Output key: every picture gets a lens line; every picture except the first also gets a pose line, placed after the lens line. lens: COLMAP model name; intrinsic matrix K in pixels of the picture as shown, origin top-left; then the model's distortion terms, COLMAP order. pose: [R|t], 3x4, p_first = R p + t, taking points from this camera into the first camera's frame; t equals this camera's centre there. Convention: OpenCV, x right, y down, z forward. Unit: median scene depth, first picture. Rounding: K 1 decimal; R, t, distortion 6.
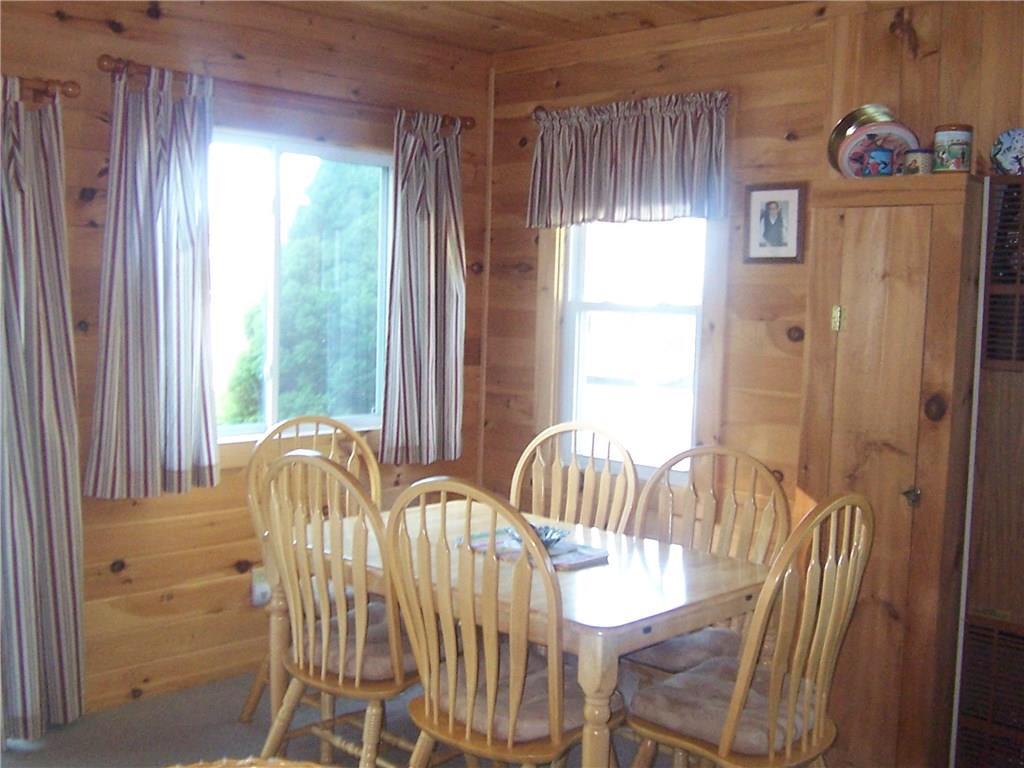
lens RADIAL K [[1115.4, 0, 513.3], [0, 1115.4, 355.0], [0, 0, 1]] dist [-0.009929, -0.029313]
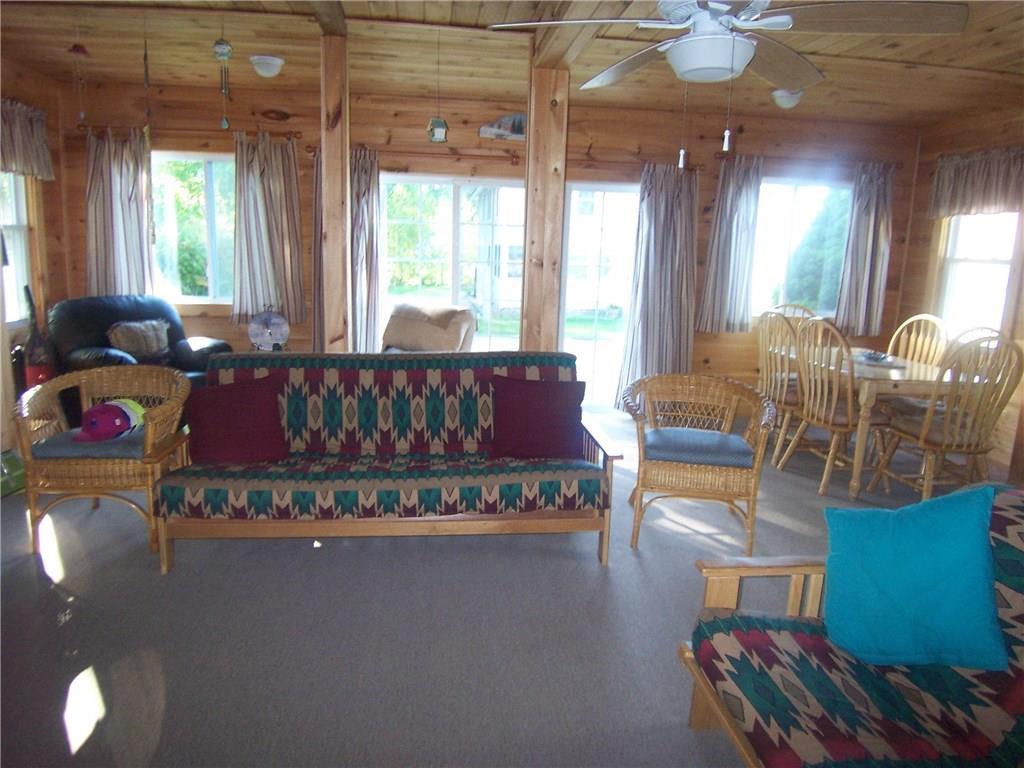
lens RADIAL K [[695.6, 0, 512.0], [0, 695.6, 384.0], [0, 0, 1]] dist [0.000350, 0.001696]
pose [[0.776605, 0.127547, -0.616942, 0.265058], [-0.052024, 0.988930, 0.138965, 0.044586], [0.627837, -0.075825, 0.774643, -0.467443]]
